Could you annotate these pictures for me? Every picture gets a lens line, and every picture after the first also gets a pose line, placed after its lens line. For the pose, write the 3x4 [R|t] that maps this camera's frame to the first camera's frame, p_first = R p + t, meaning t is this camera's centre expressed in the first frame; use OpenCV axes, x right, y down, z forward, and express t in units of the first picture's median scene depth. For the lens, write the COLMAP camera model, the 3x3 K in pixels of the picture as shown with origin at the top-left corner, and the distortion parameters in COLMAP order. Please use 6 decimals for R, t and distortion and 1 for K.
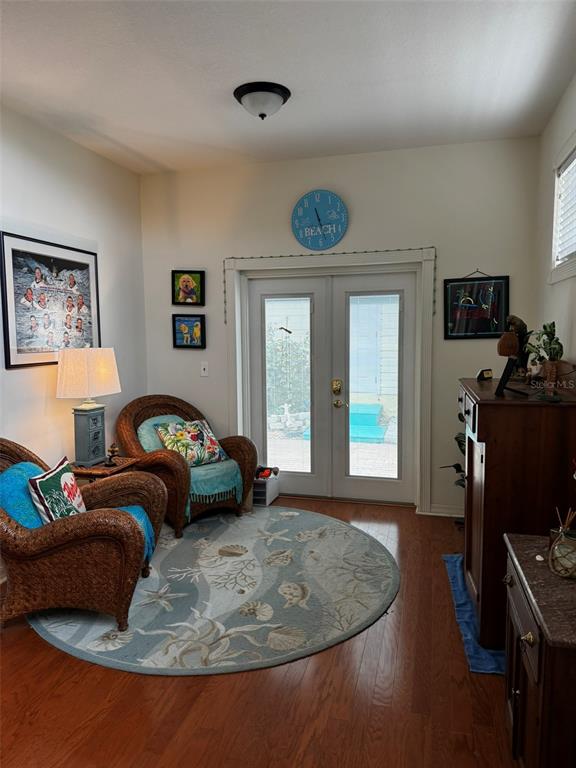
lens RADIAL K [[535.9, 0, 283.0], [0, 535.9, 383.5], [0, 0, 1]] dist [0.158446, -0.209832]
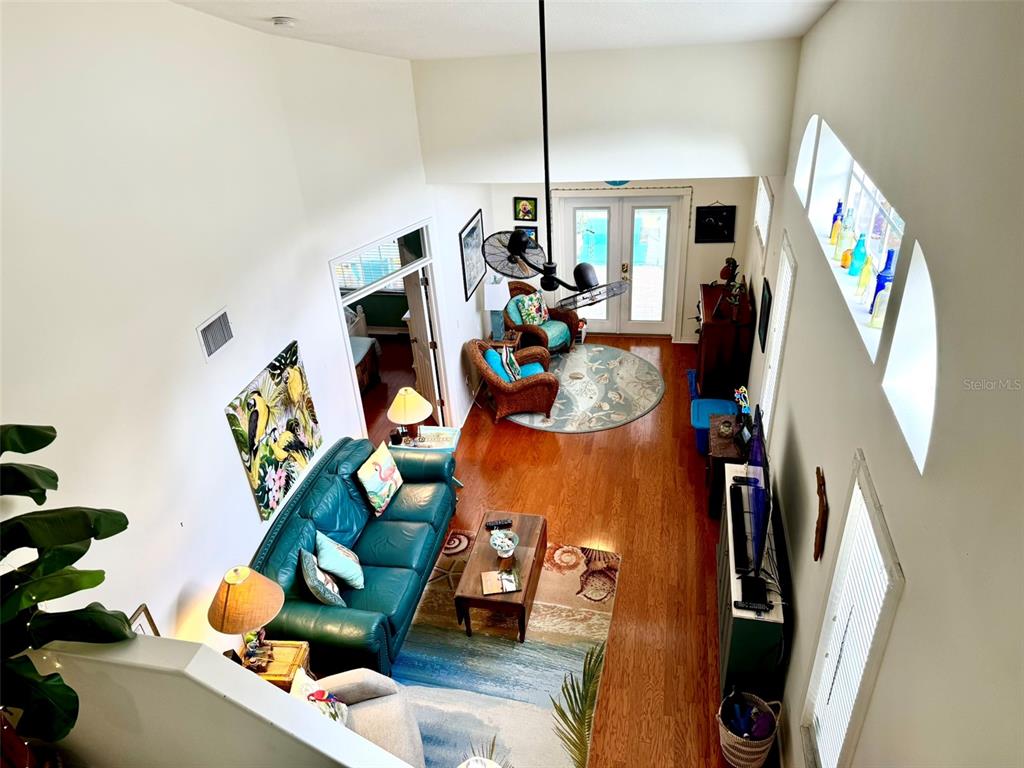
lens RADIAL K [[714.5, 0, 510.1], [0, 714.5, 388.0], [0, 0, 1]] dist [0.158446, -0.209832]
pose [[0.996923, -0.074693, 0.023785, -0.348772], [0.058377, 0.909924, 0.410647, -0.631240], [-0.052315, -0.407995, 0.911484, -1.168282]]
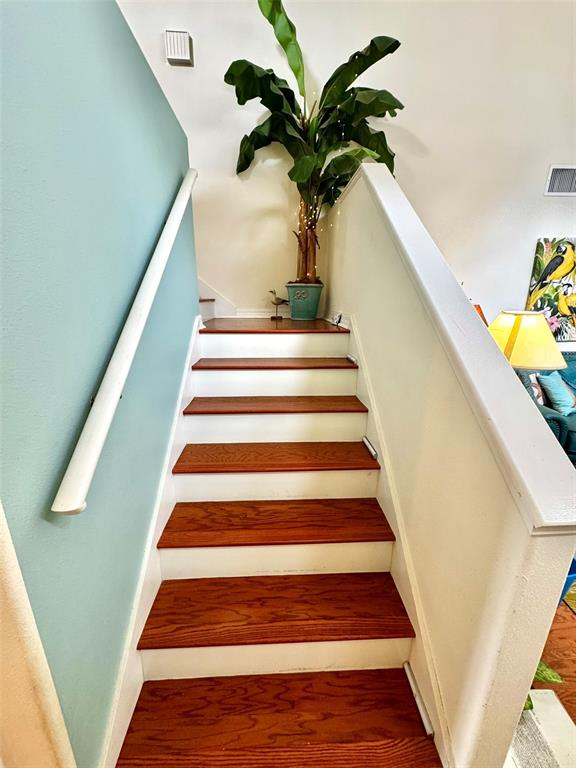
lens RADIAL K [[307.9, 0, 288.0], [0, 307.9, 384.0], [0, 0, 1]] dist [-0.000351, -0.000068]
pose [[0.316856, 0.275328, -0.907632, -0.219753], [-0.106254, 0.961220, 0.254491, 0.080066], [0.942503, 0.015802, 0.333823, -0.861535]]
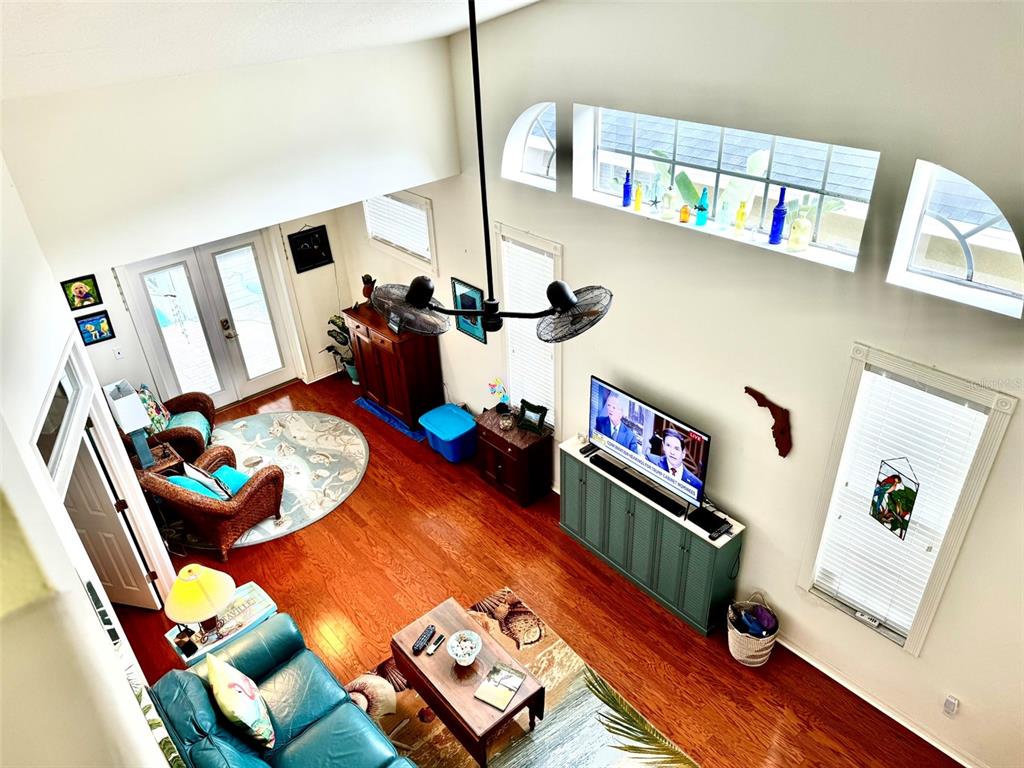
lens RADIAL K [[717.1, 0, 508.2], [0, 717.1, 390.1], [0, 0, 1]] dist [0.094494, -0.120866]
pose [[0.554835, -0.448841, 0.700500, -0.943672], [0.122374, 0.876858, 0.464914, -0.673625], [-0.822911, -0.172227, 0.541438, -0.622721]]
